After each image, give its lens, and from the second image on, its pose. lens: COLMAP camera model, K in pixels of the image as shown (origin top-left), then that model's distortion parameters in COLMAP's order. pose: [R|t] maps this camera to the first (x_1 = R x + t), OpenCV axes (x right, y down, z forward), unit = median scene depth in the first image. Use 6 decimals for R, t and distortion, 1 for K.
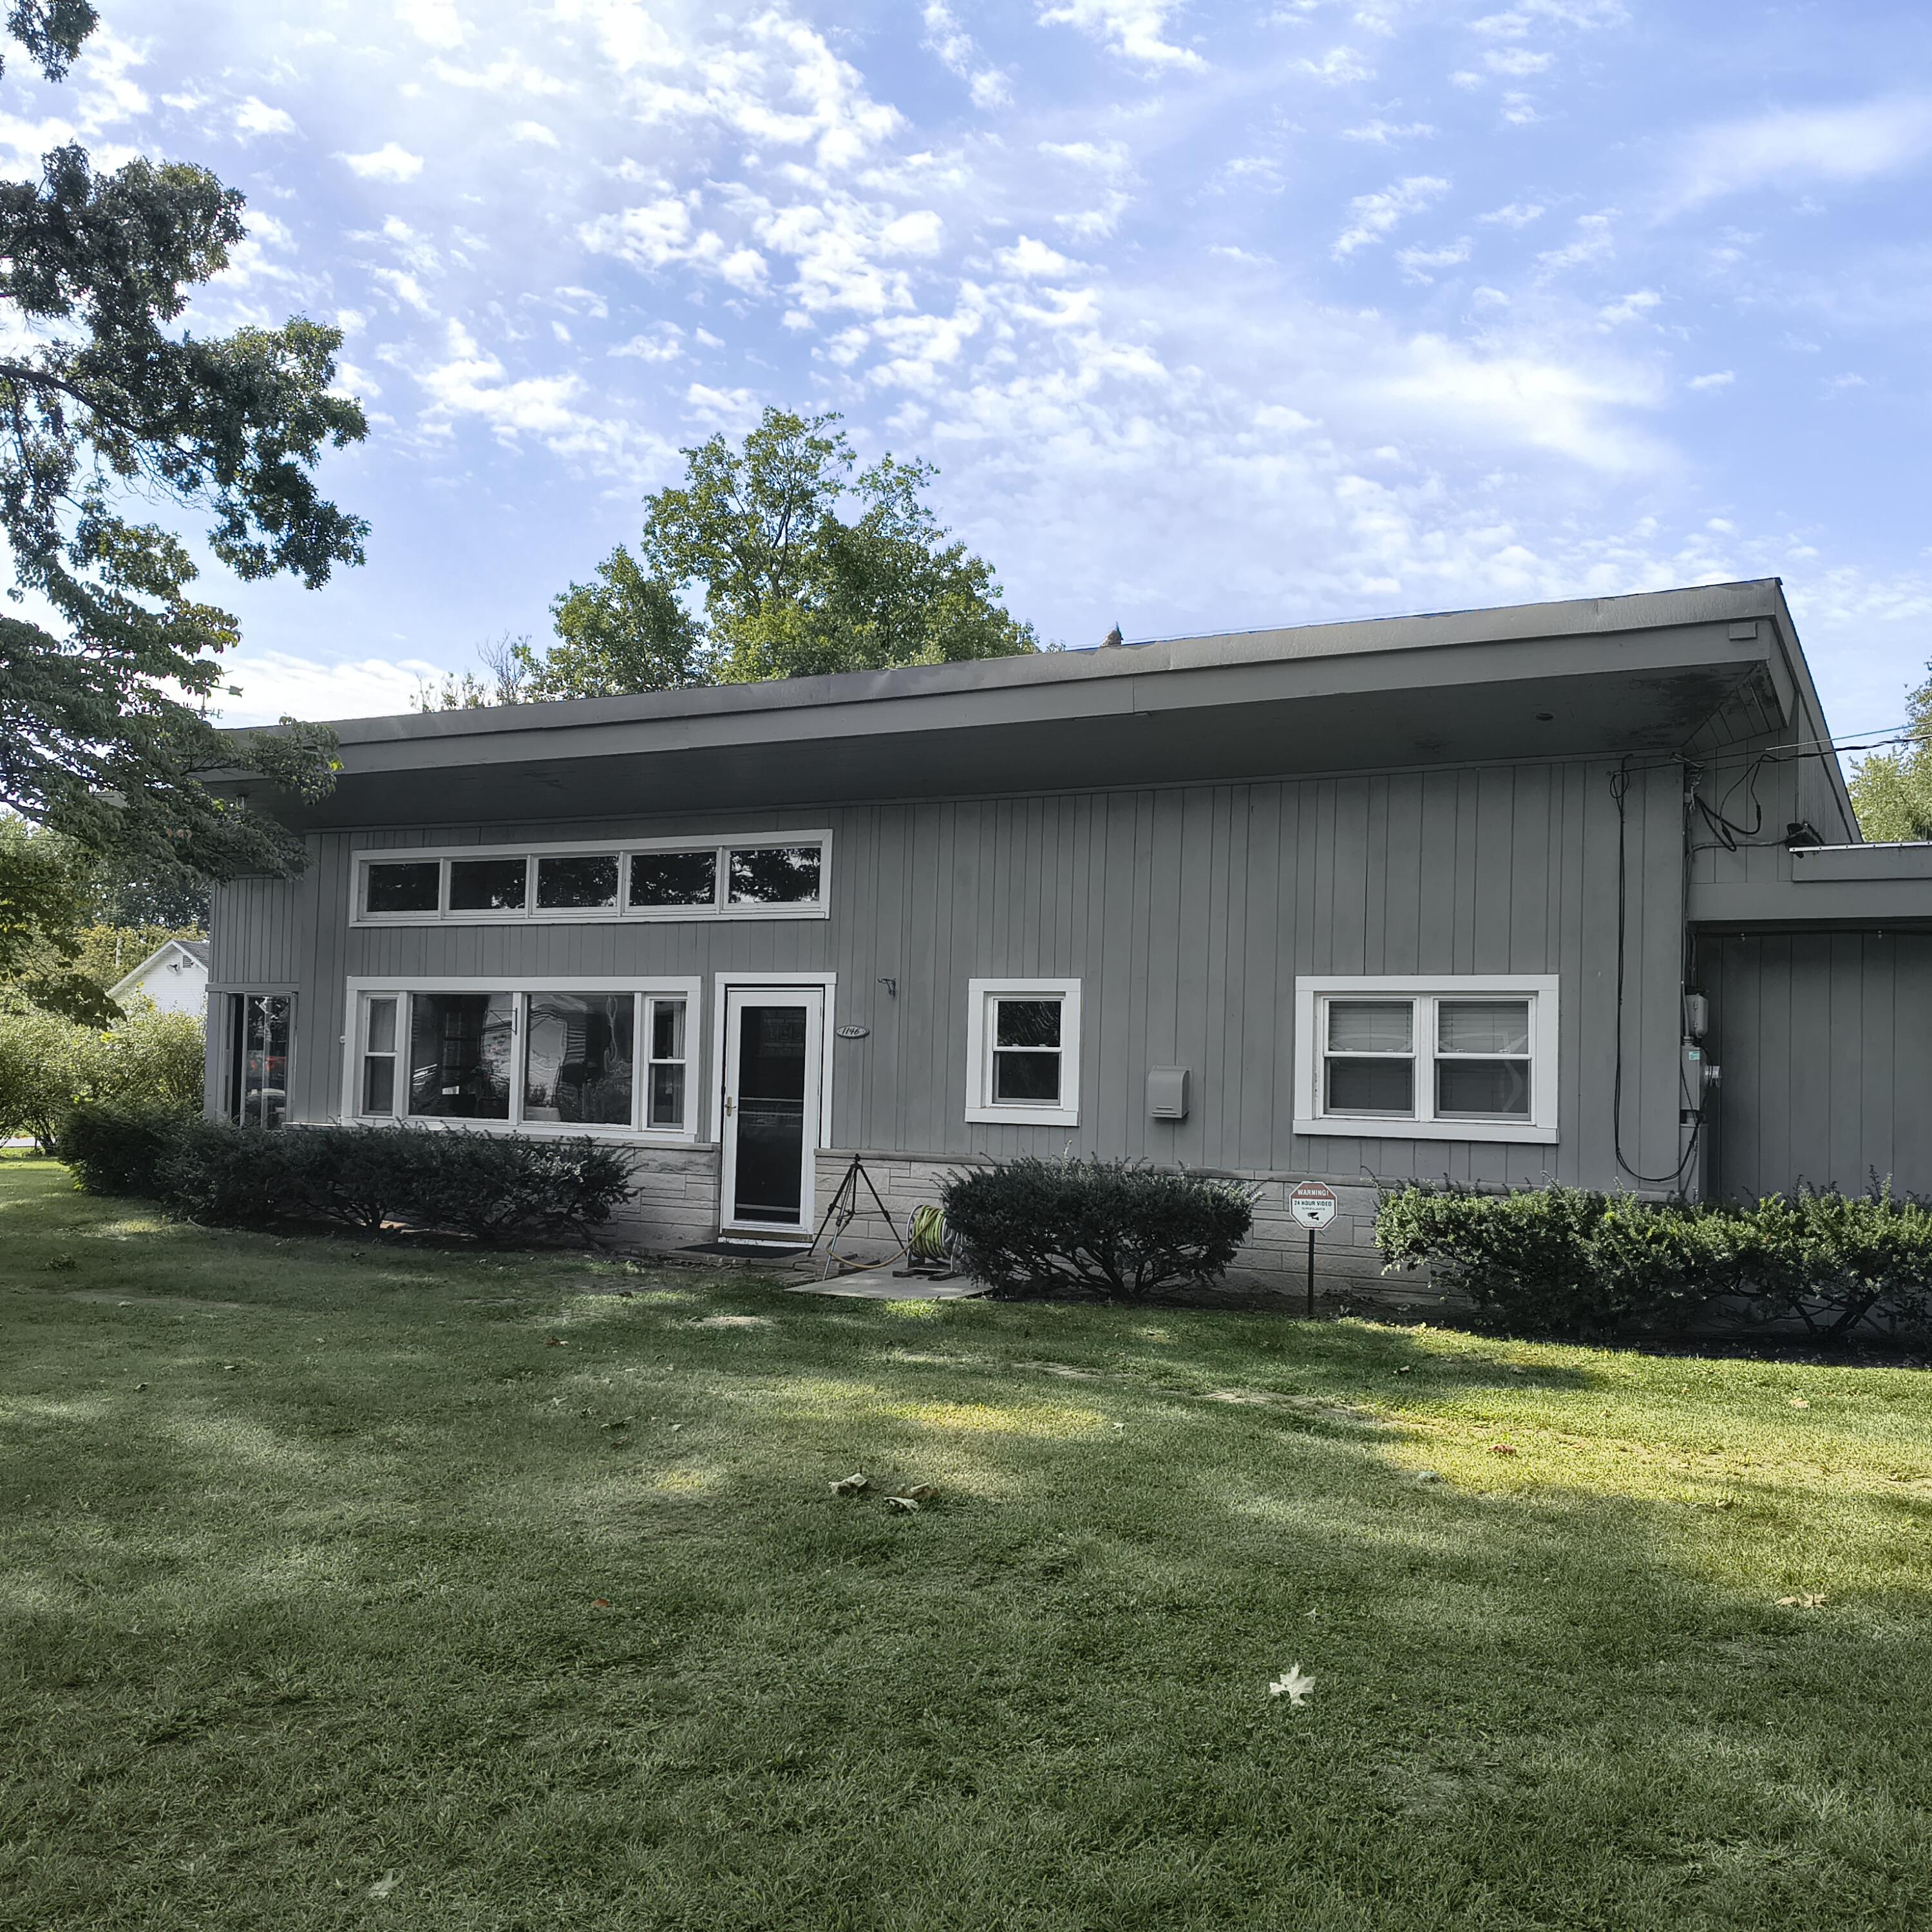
lens RADIAL K [[1925.2, 0, 983.5], [0, 1925.2, 948.7], [0, 0, 1]] dist [0.056562, -0.149272]
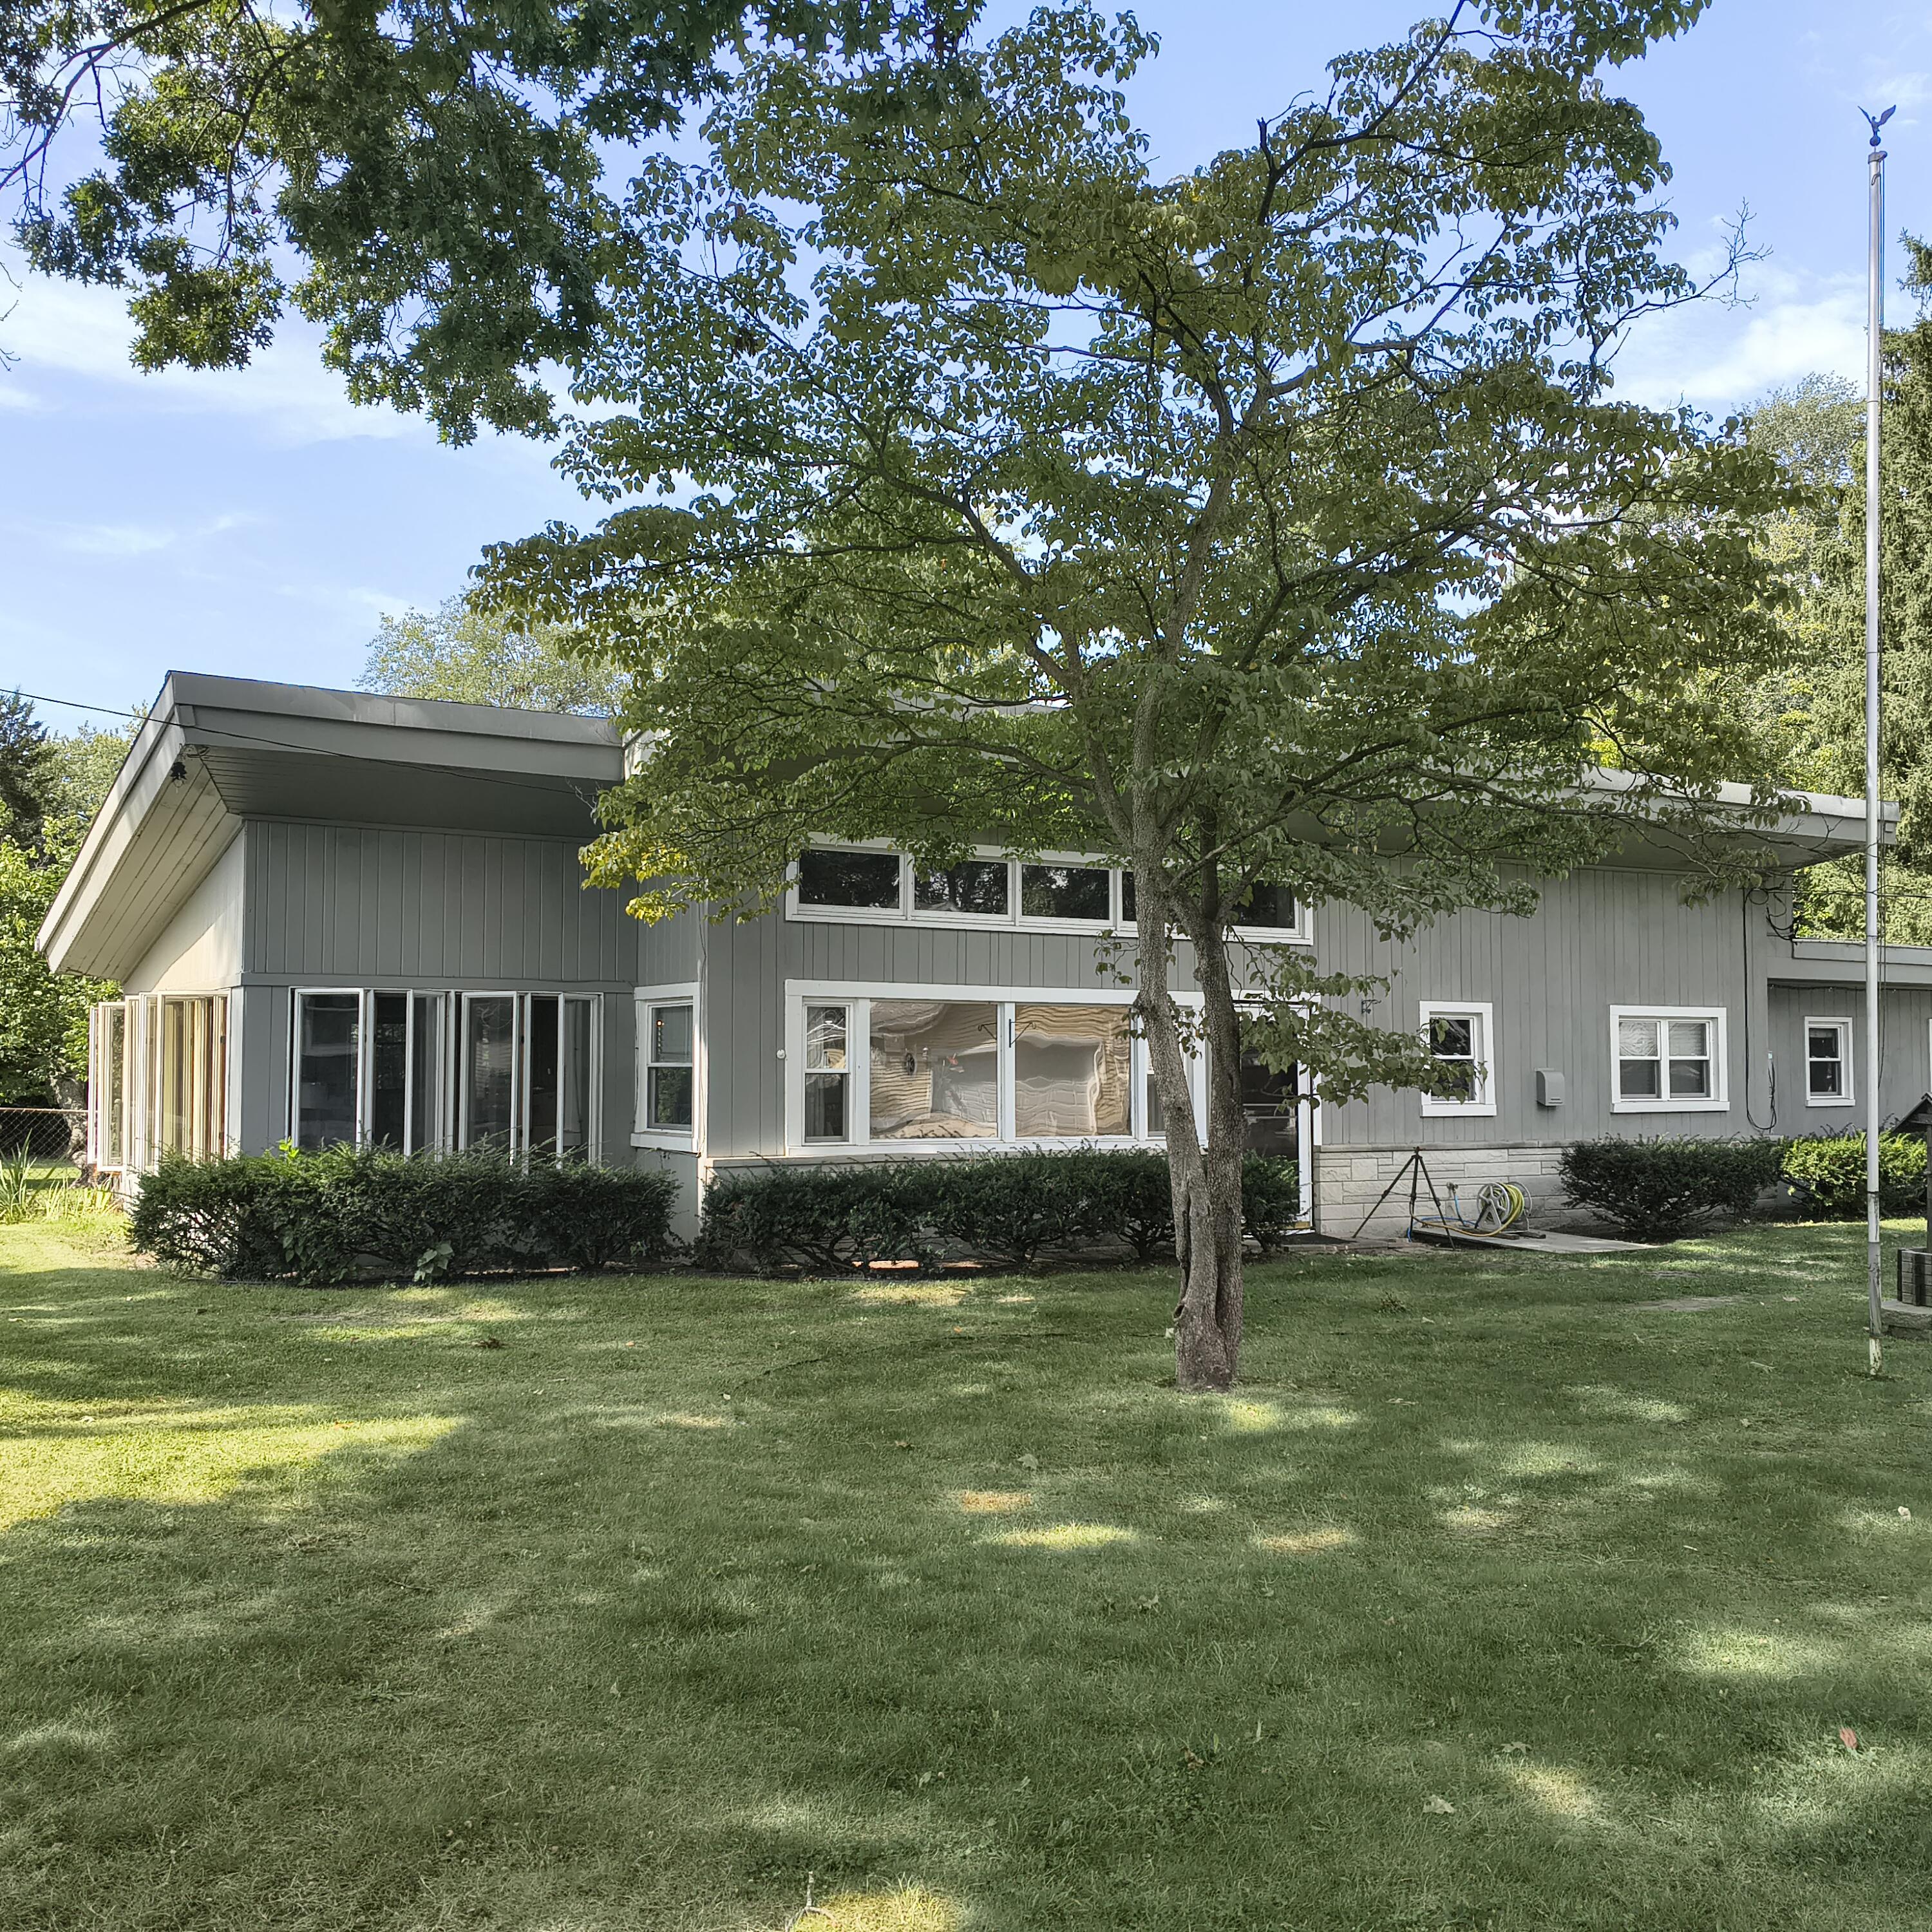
lens RADIAL K [[1929.7, 0, 961.4], [0, 1929.7, 959.3], [0, 0, 1]] dist [0.056518, -0.142180]
pose [[0.503697, 0.029703, 0.863369, -1.039332], [-0.041782, 0.999077, -0.009996, 0.011497], [-0.862869, -0.031038, 0.504473, 0.526323]]
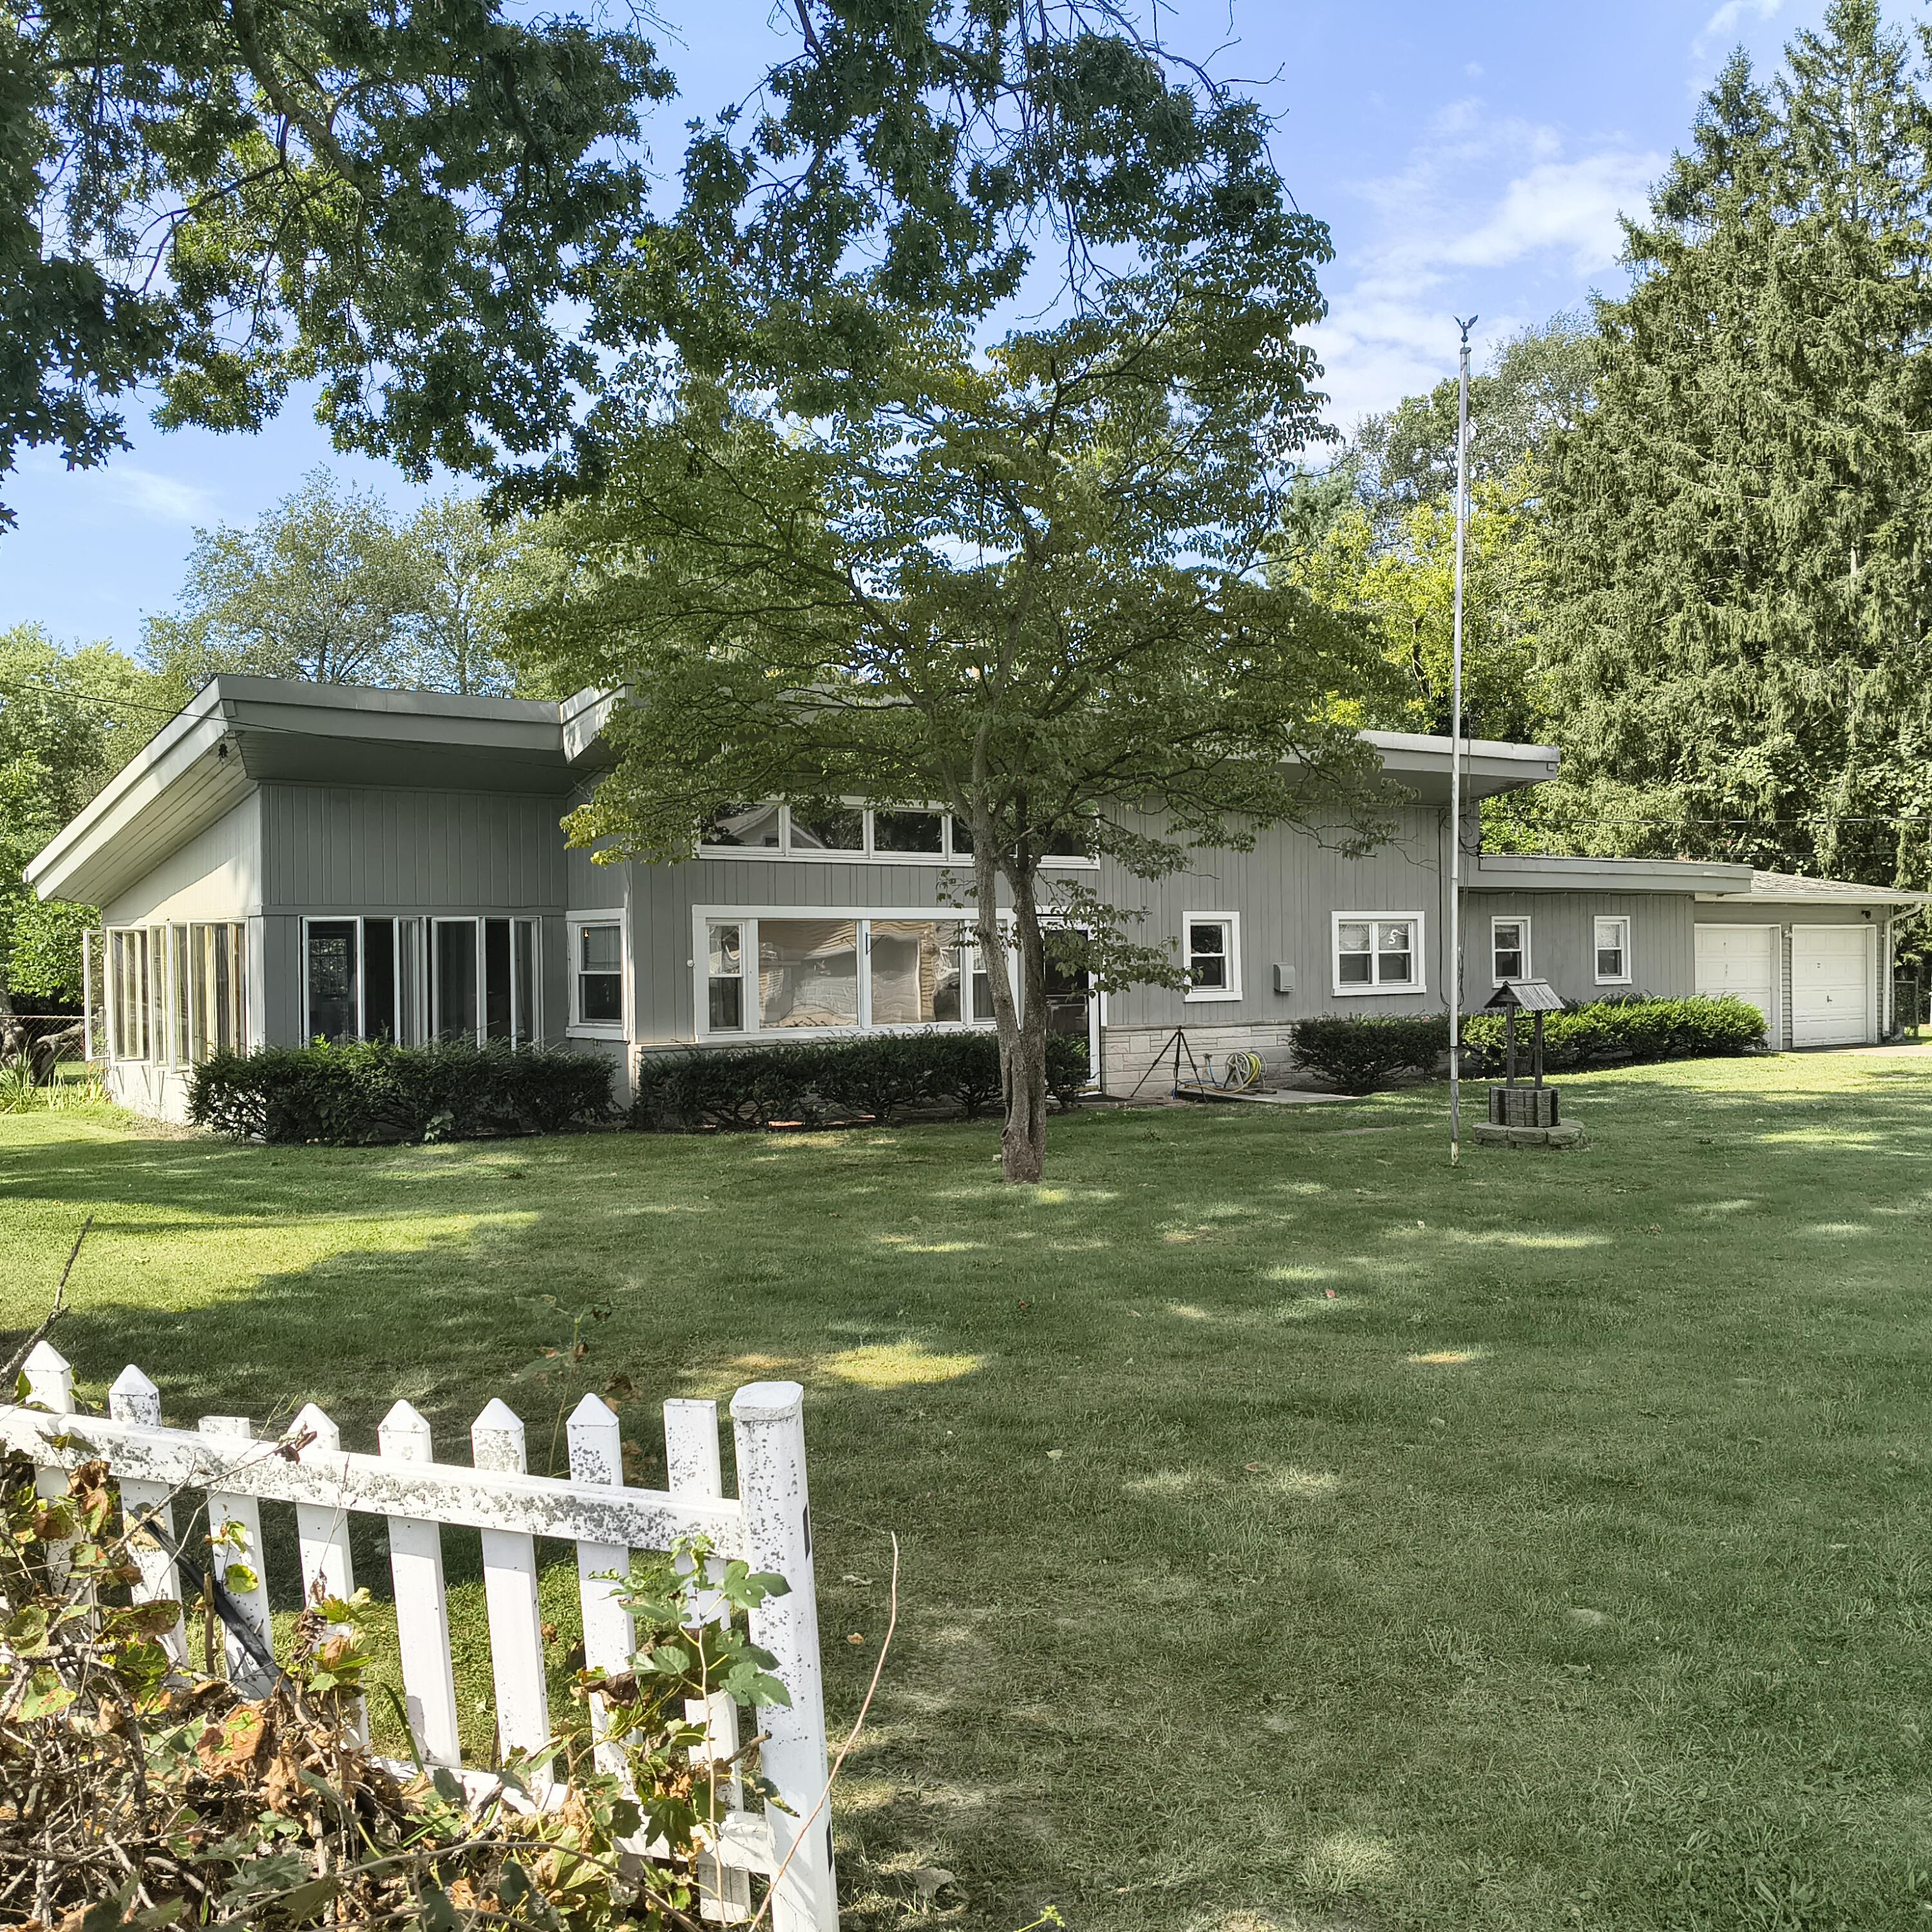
lens RADIAL K [[1926.4, 0, 959.5], [0, 1926.4, 986.8], [0, 0, 1]] dist [0.040749, -0.119402]
pose [[0.415053, -0.039130, 0.908955, -1.282031], [-0.030422, 0.997919, 0.056851, -0.006020], [-0.909288, -0.051249, 0.412999, 0.428660]]
